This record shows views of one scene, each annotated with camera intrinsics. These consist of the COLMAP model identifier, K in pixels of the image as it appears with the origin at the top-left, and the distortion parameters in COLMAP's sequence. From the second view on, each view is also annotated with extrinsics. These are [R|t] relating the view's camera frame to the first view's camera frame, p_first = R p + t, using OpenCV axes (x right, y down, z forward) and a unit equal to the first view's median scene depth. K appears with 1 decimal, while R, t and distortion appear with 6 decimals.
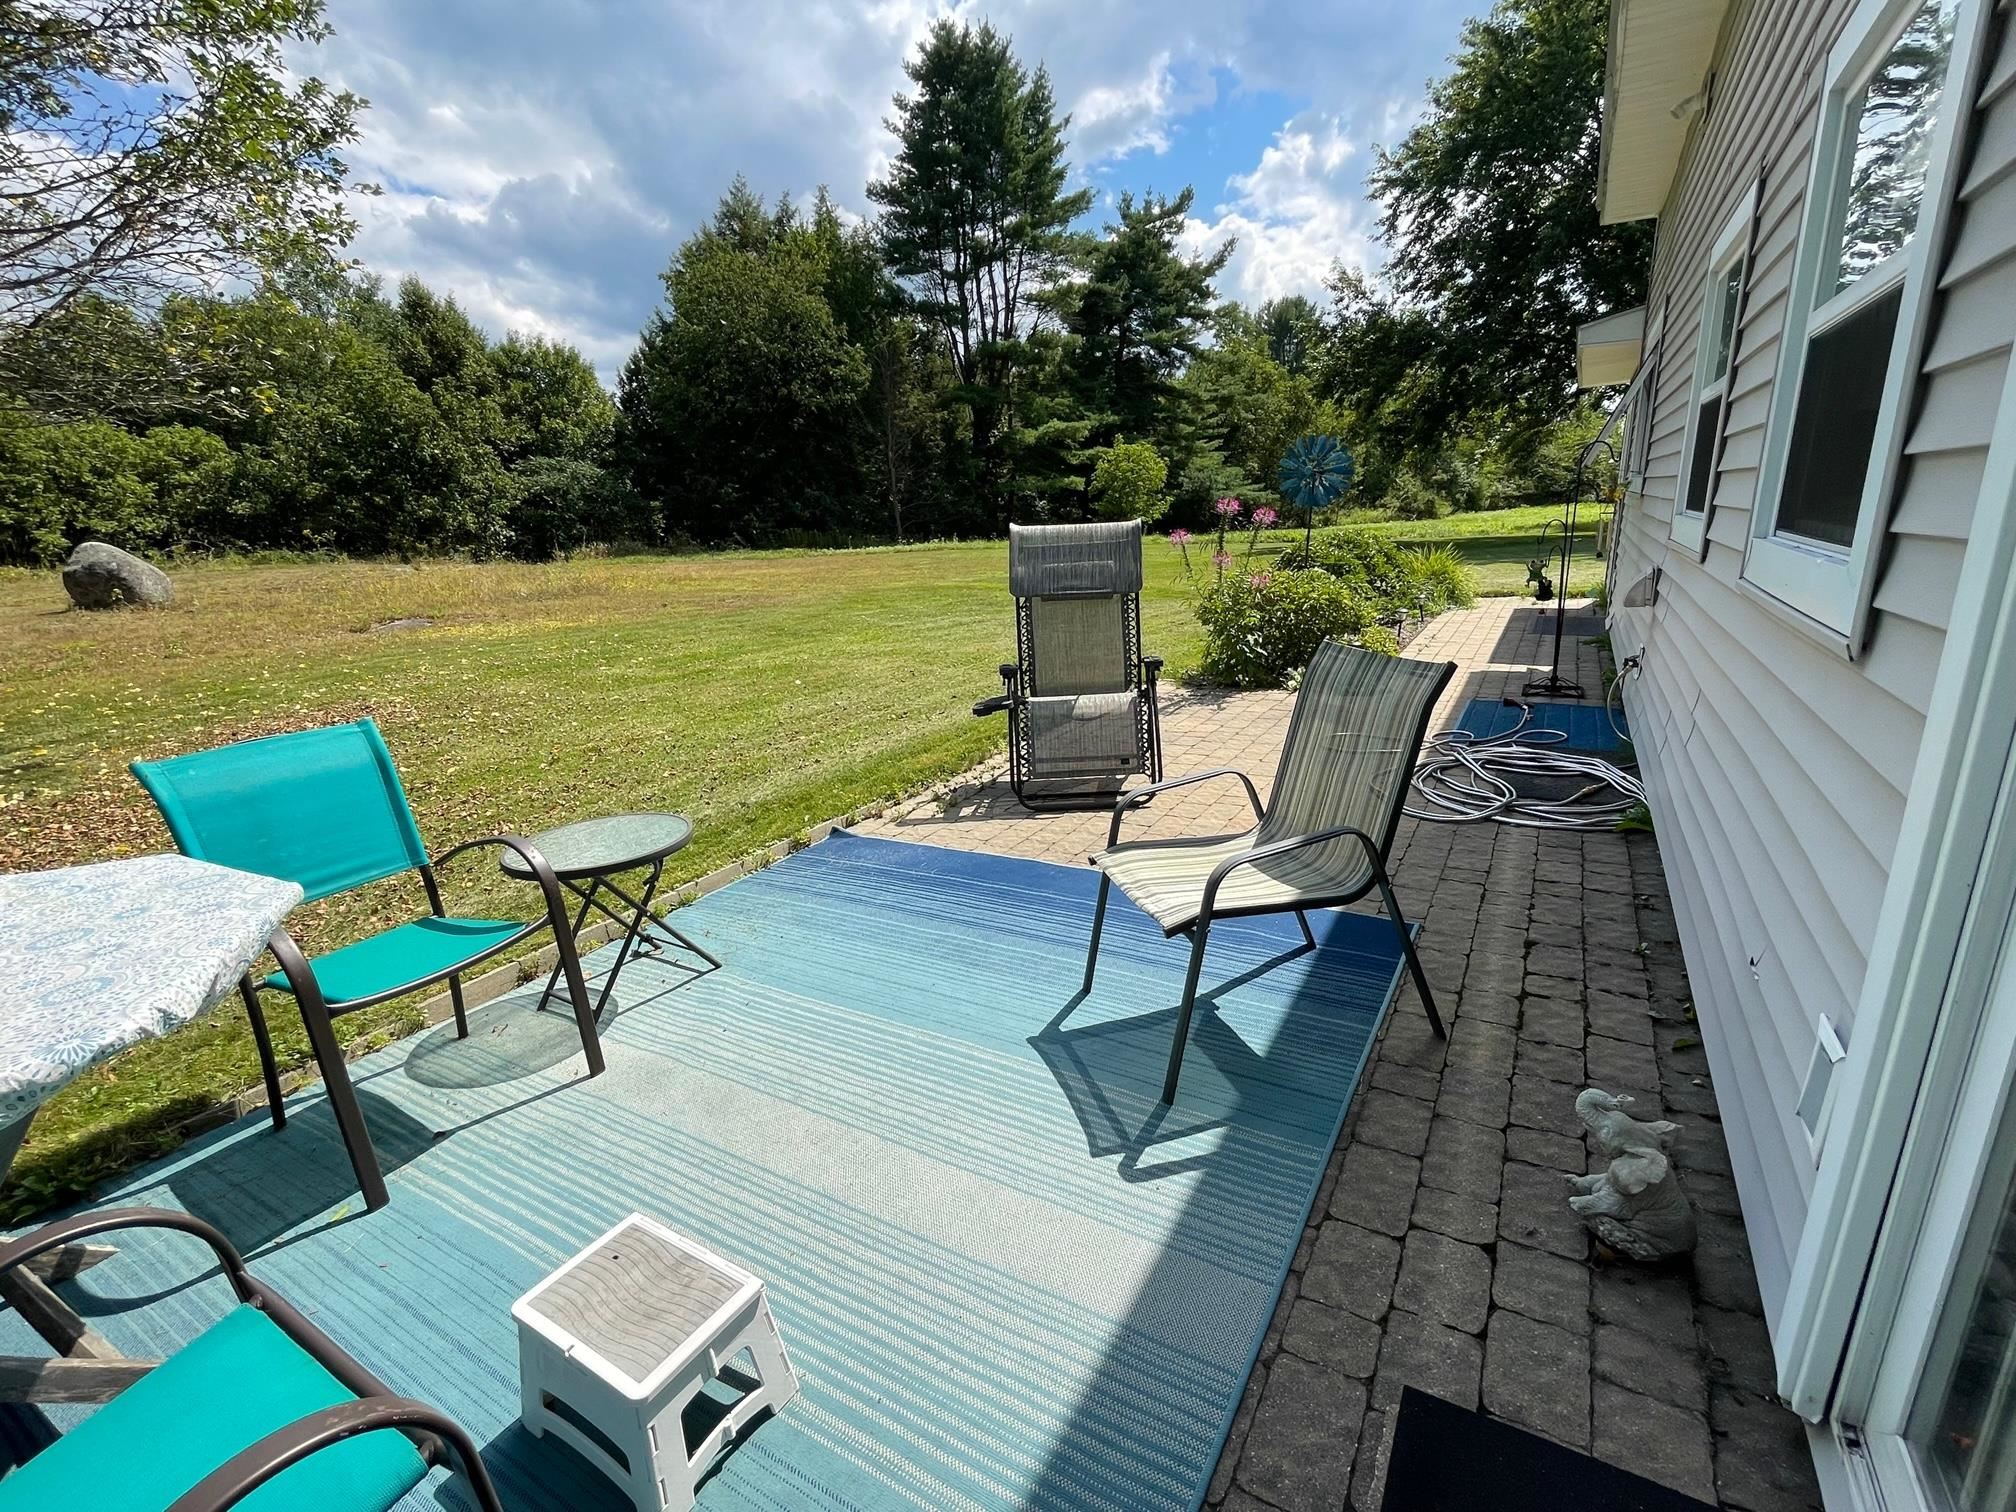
lens RADIAL K [[923.6, 0, 1008.0], [0, 923.6, 756.0], [0, 0, 1]] dist [-0.004862, 0.000332]
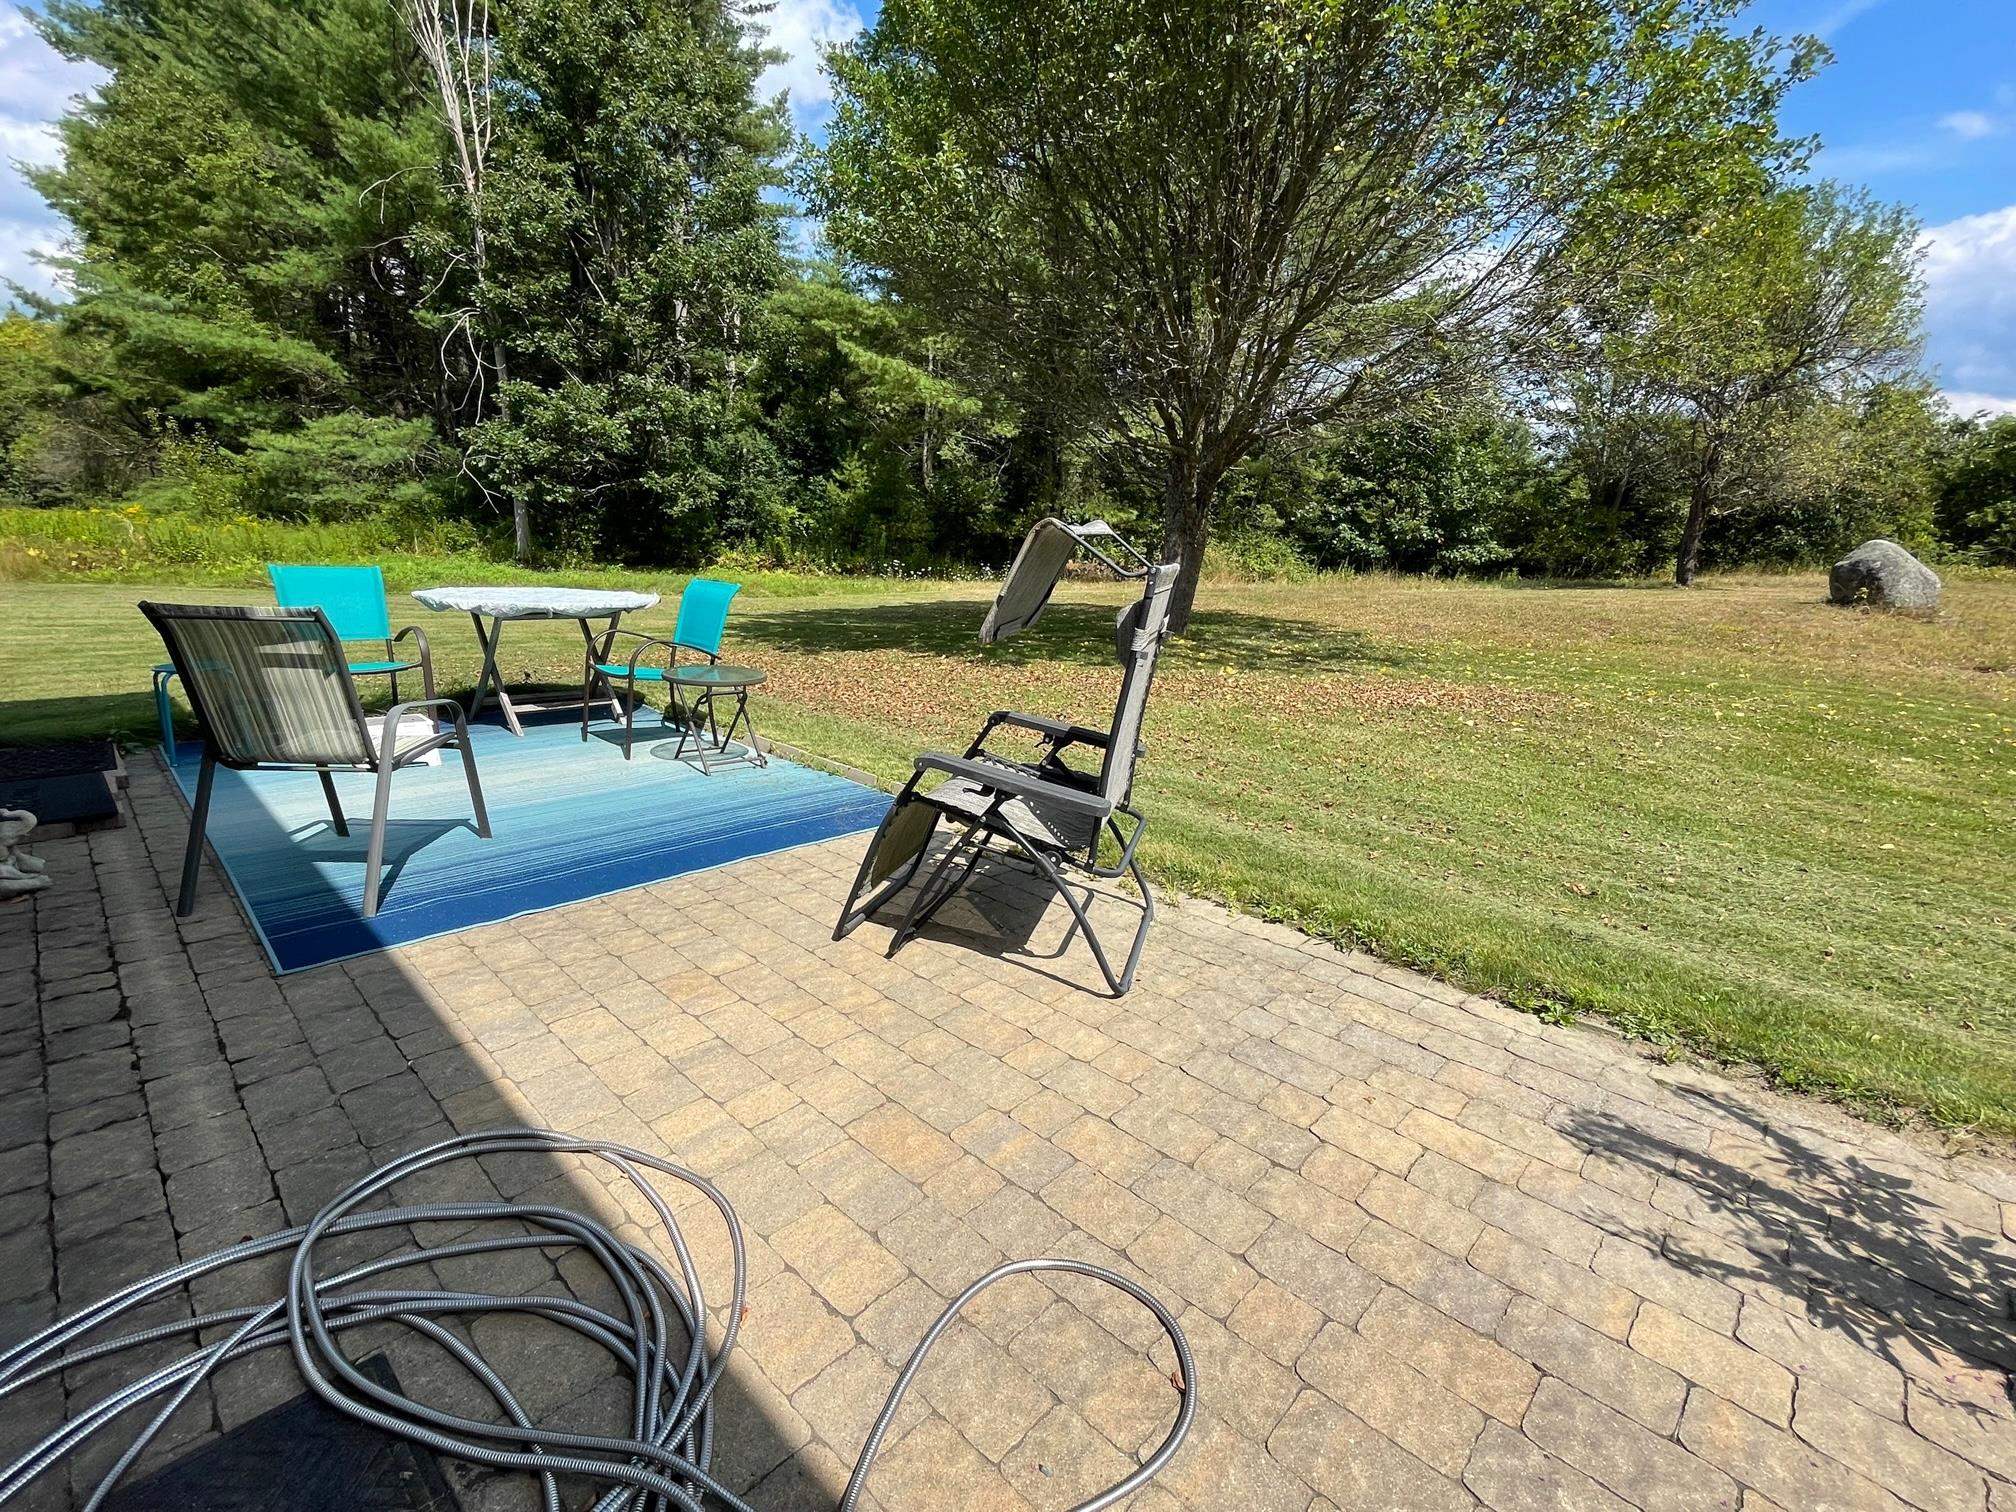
lens RADIAL K [[923.6, 0, 1008.0], [0, 923.6, 756.0], [0, 0, 1]] dist [-0.004862, 0.000332]
pose [[-0.230715, 0.272132, -0.934192, 0.073511], [-0.274765, 0.902799, 0.330845, -0.033063], [0.933421, 0.333014, -0.133517, 0.119749]]
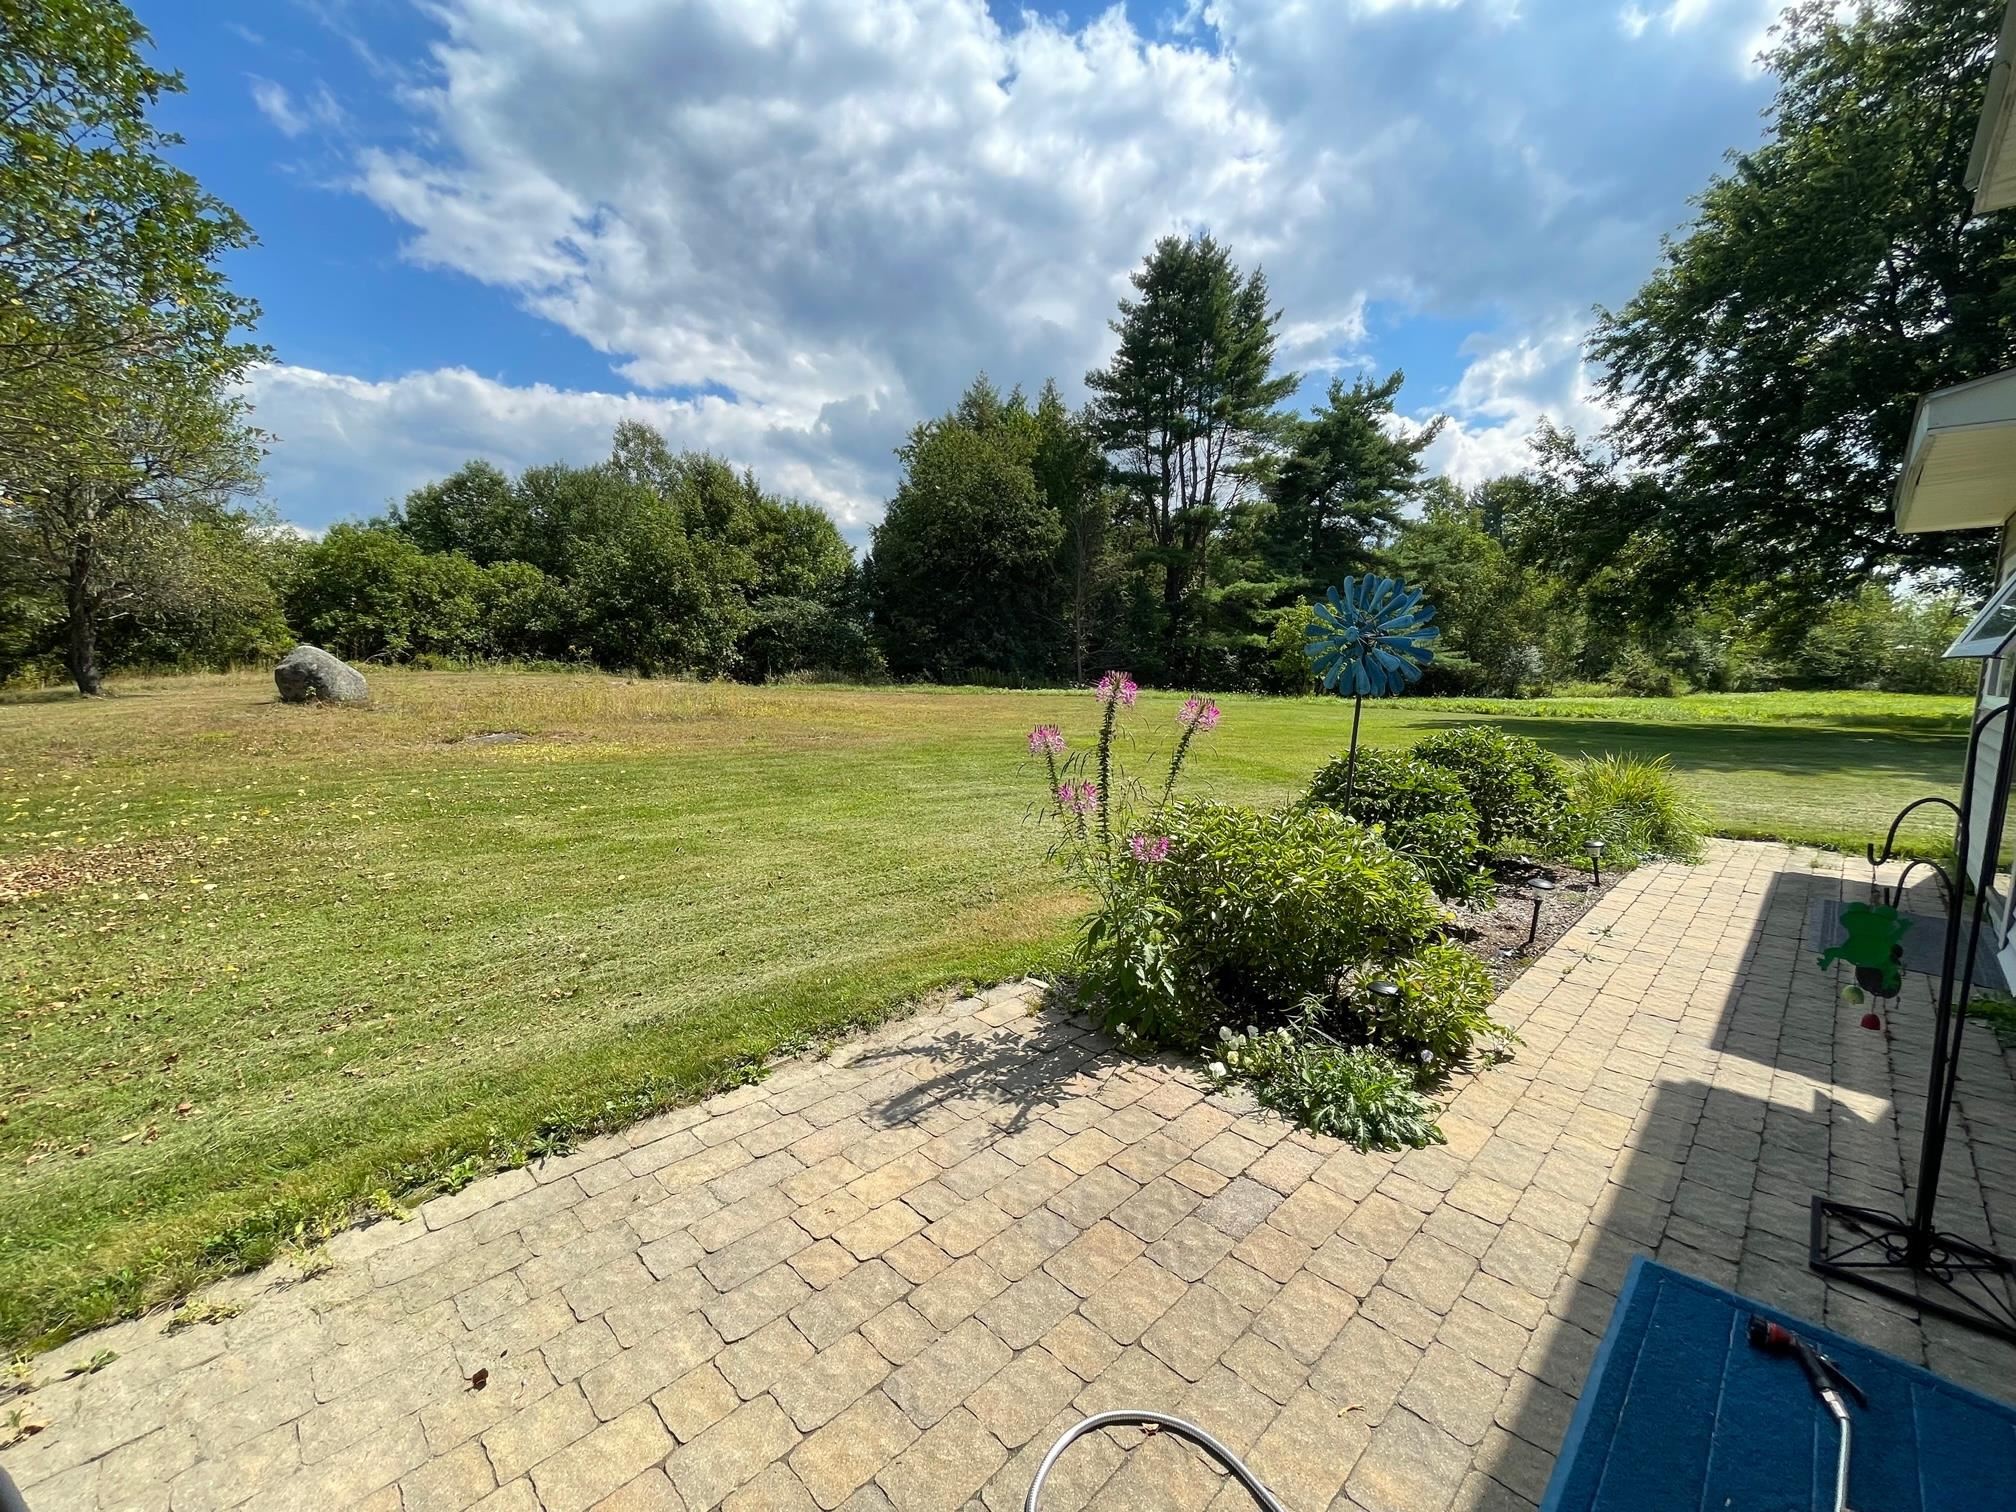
lens RADIAL K [[816.6, 0, 1008.0], [0, 816.6, 756.0], [0, 0, 1]] dist [-0.004947, 0.000022]
pose [[0.963553, 0.085986, -0.253323, 0.047049], [-0.119897, 0.985311, -0.121601, -0.027347], [0.239145, 0.147542, 0.959709, 0.087492]]
